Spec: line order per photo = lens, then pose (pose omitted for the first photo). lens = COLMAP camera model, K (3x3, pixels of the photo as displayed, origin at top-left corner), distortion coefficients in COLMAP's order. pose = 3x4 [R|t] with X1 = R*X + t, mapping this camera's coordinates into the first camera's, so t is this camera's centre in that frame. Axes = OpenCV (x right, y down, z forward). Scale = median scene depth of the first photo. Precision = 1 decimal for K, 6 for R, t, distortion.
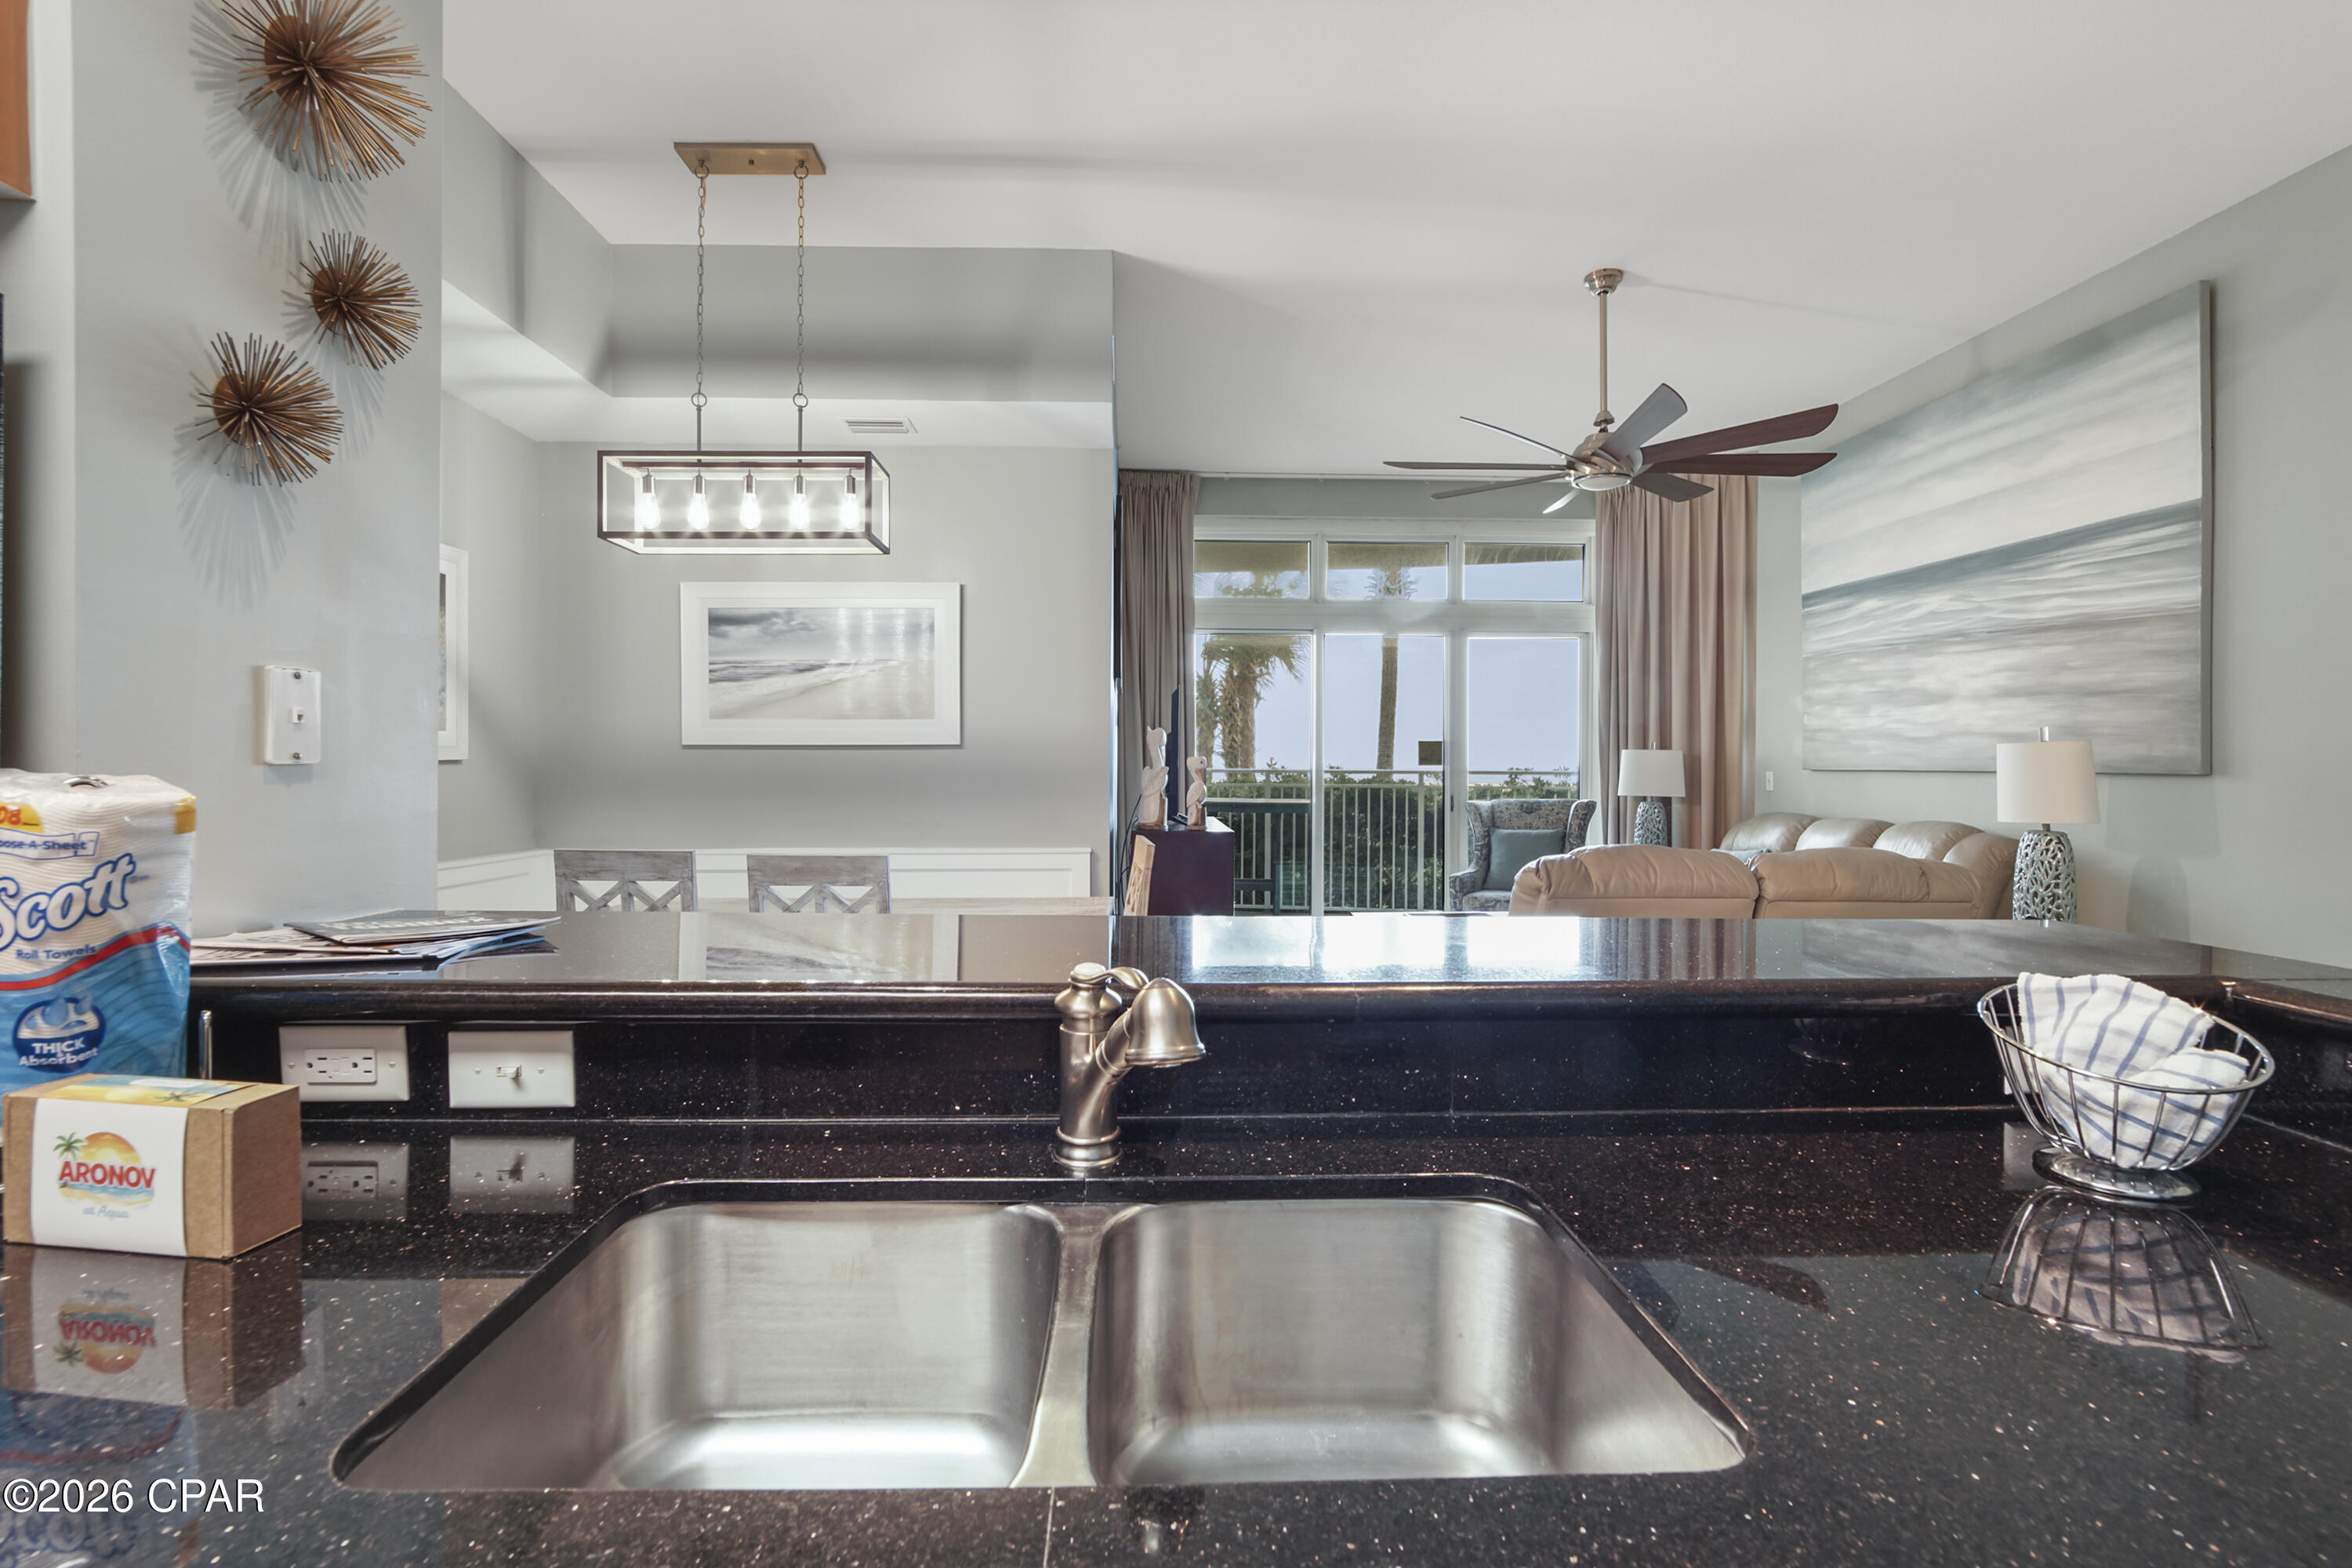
lens RADIAL K [[1061.2, 0, 1164.6], [0, 1061.2, 769.7], [0, 0, 1]] dist [-0.007805, 0.004382]
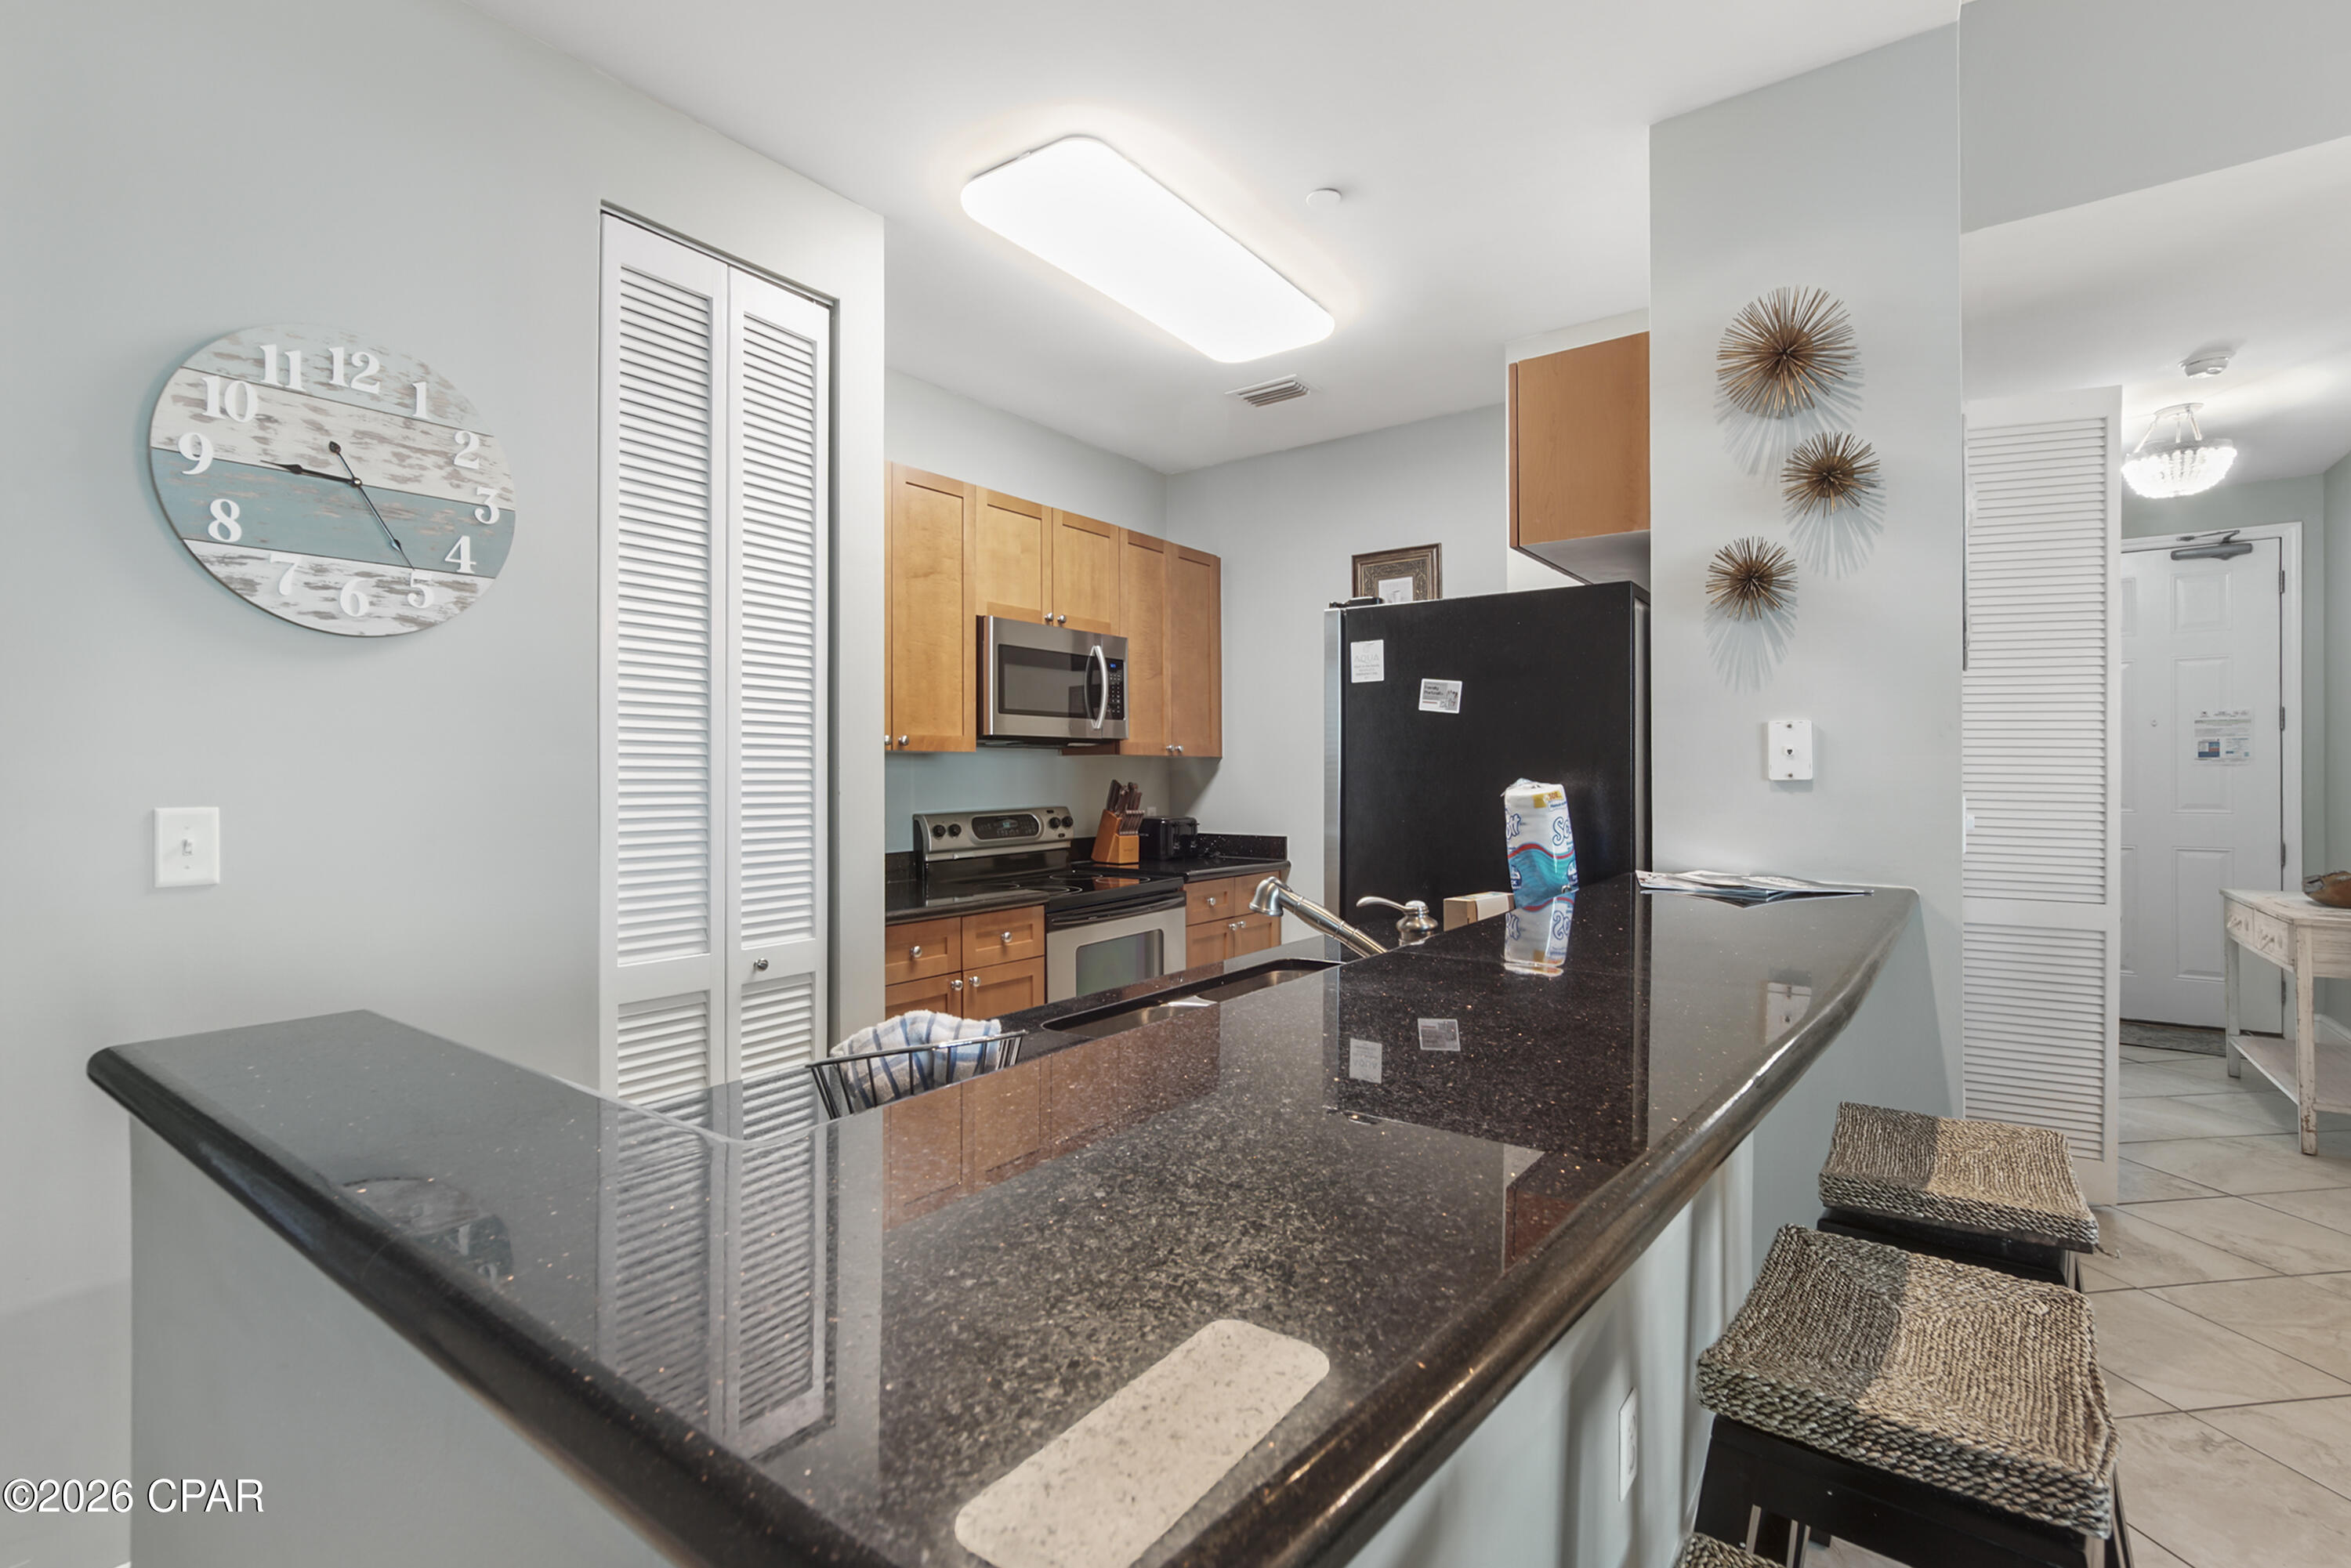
lens RADIAL K [[1074.2, 0, 1150.1], [0, 1074.2, 775.4], [0, 0, 1]] dist [-0.011031, 0.003130]
pose [[-0.627815, -0.001908, -0.778360, 0.297726], [-0.002657, 0.999996, -0.000308, -0.002702], [0.778358, 0.001874, -0.627818, 0.347939]]
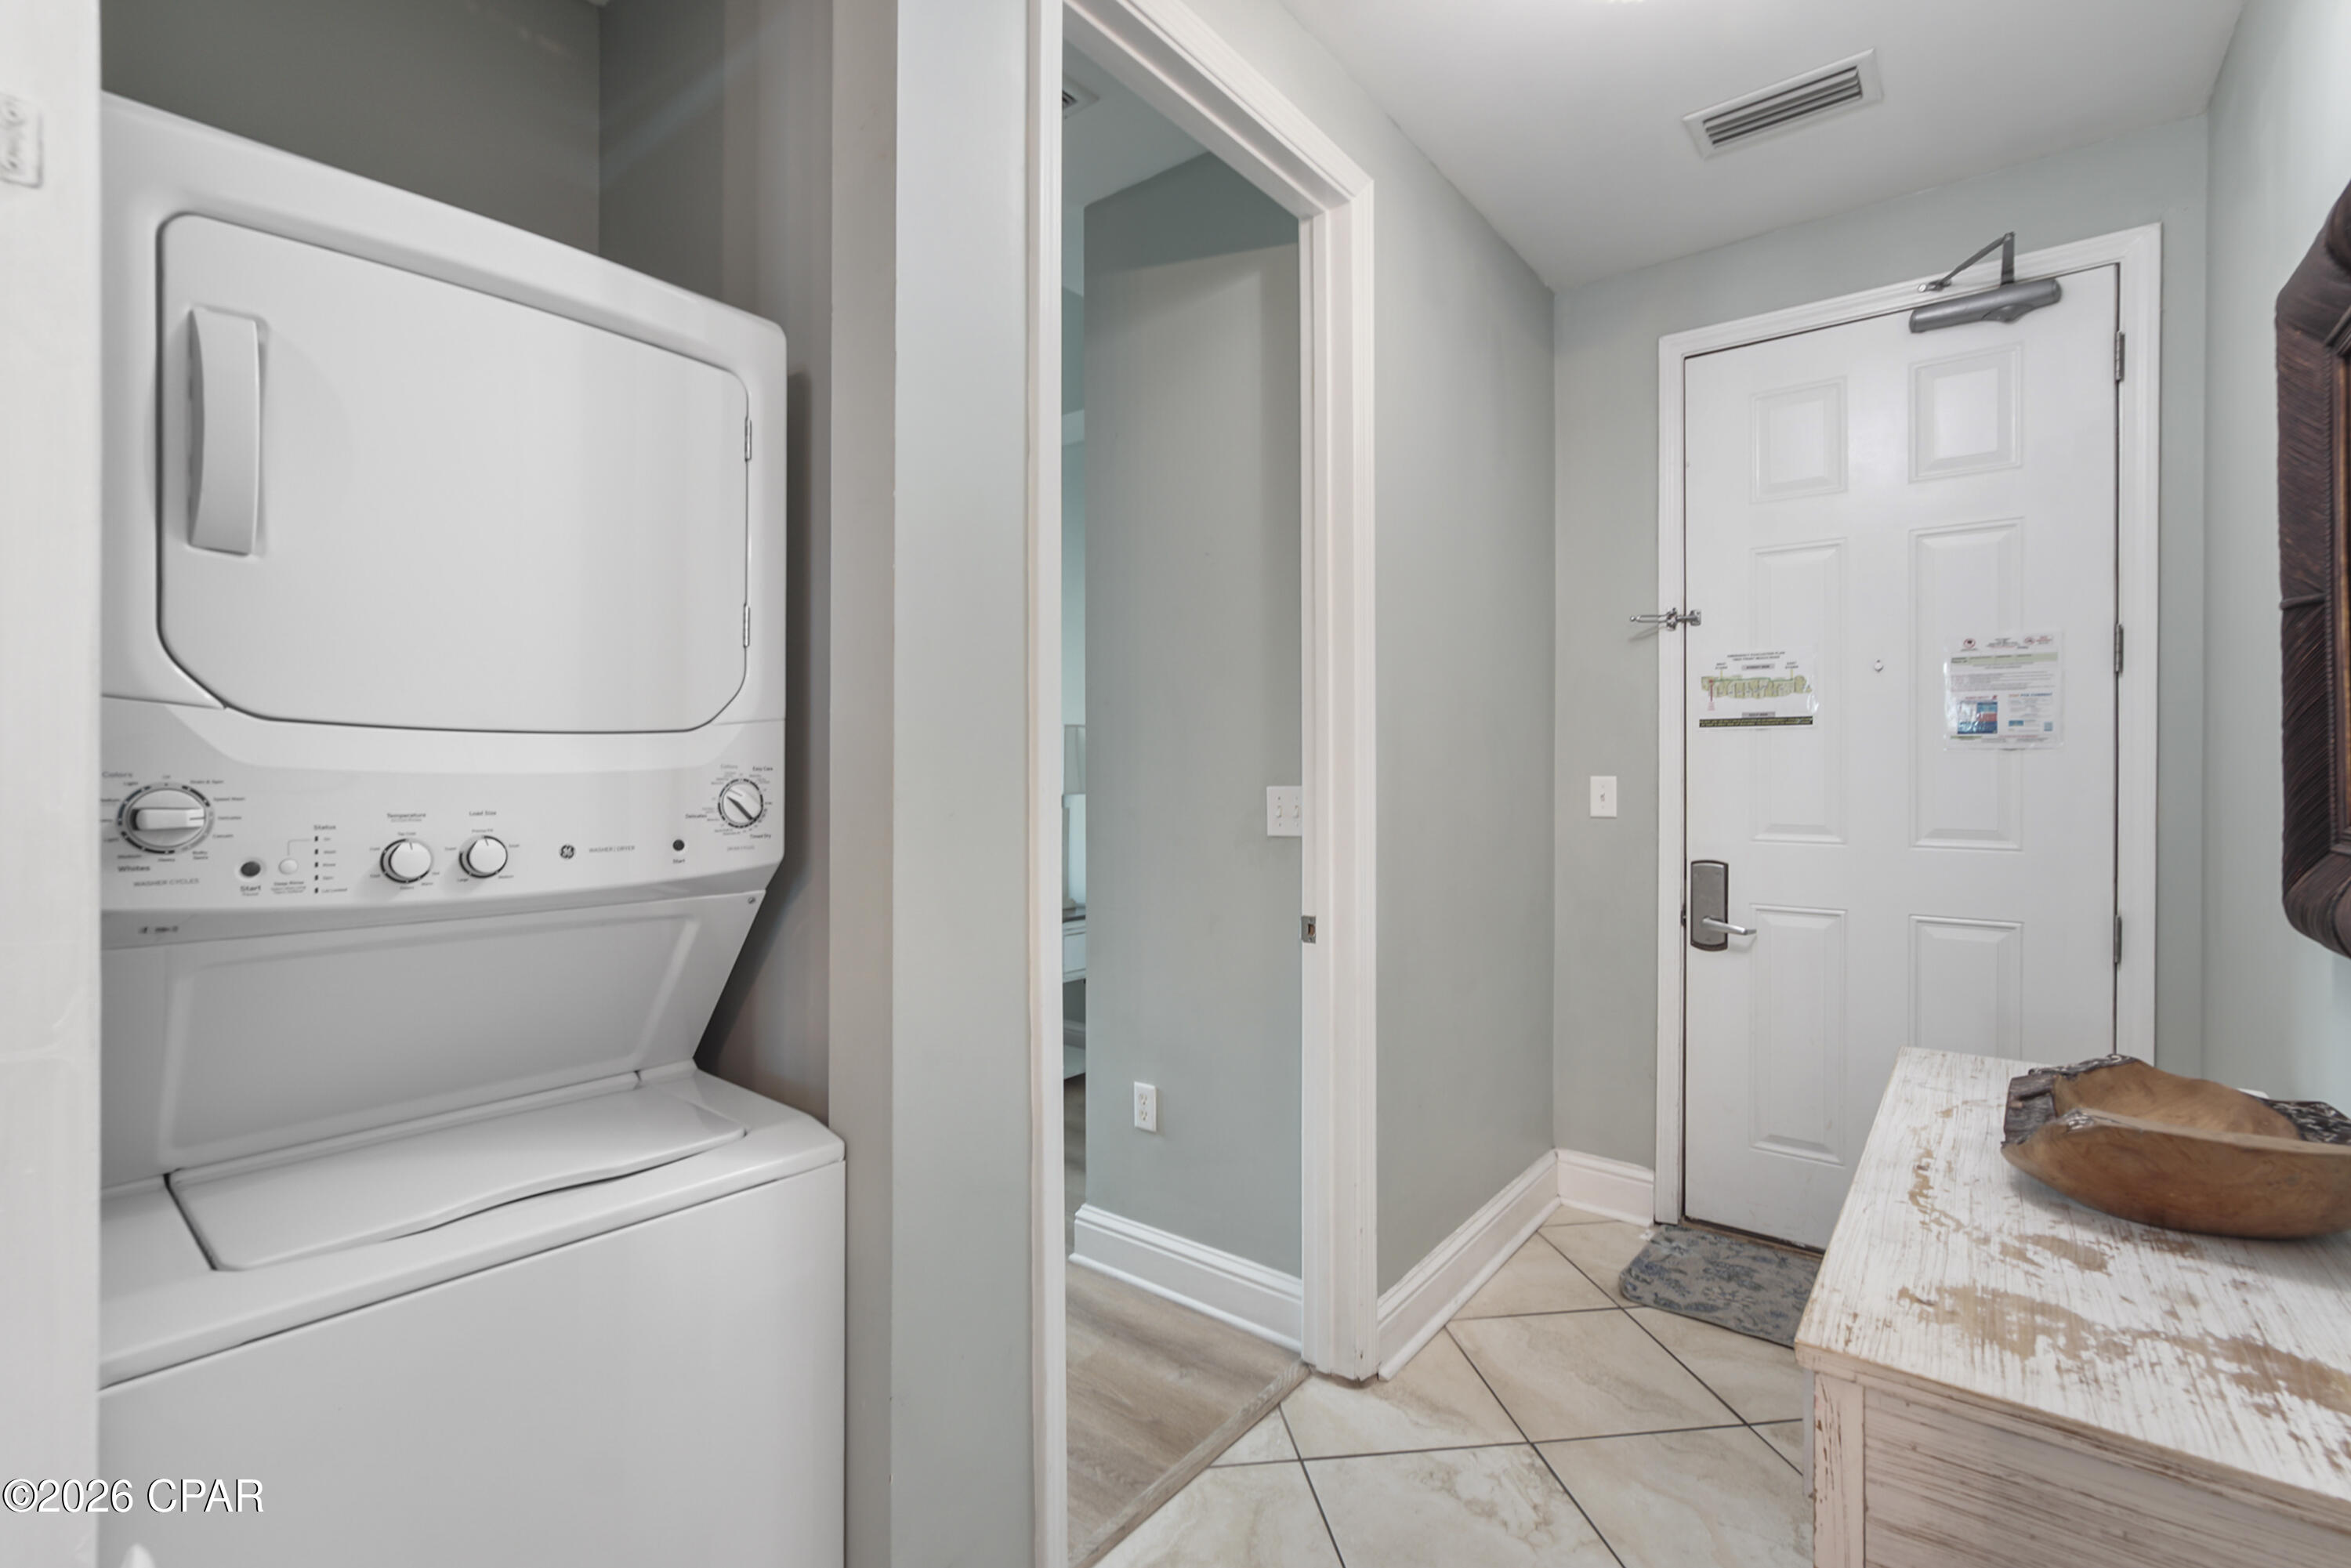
lens RADIAL K [[1074.2, 0, 1154.4], [0, 1074.2, 774.0], [0, 0, 1]] dist [-0.011031, 0.003130]
pose [[-0.643922, 0.000650, -0.765091, -0.600145], [-0.006090, 0.999964, 0.005974, -0.005087], [0.765067, 0.008506, -0.643895, 0.543809]]
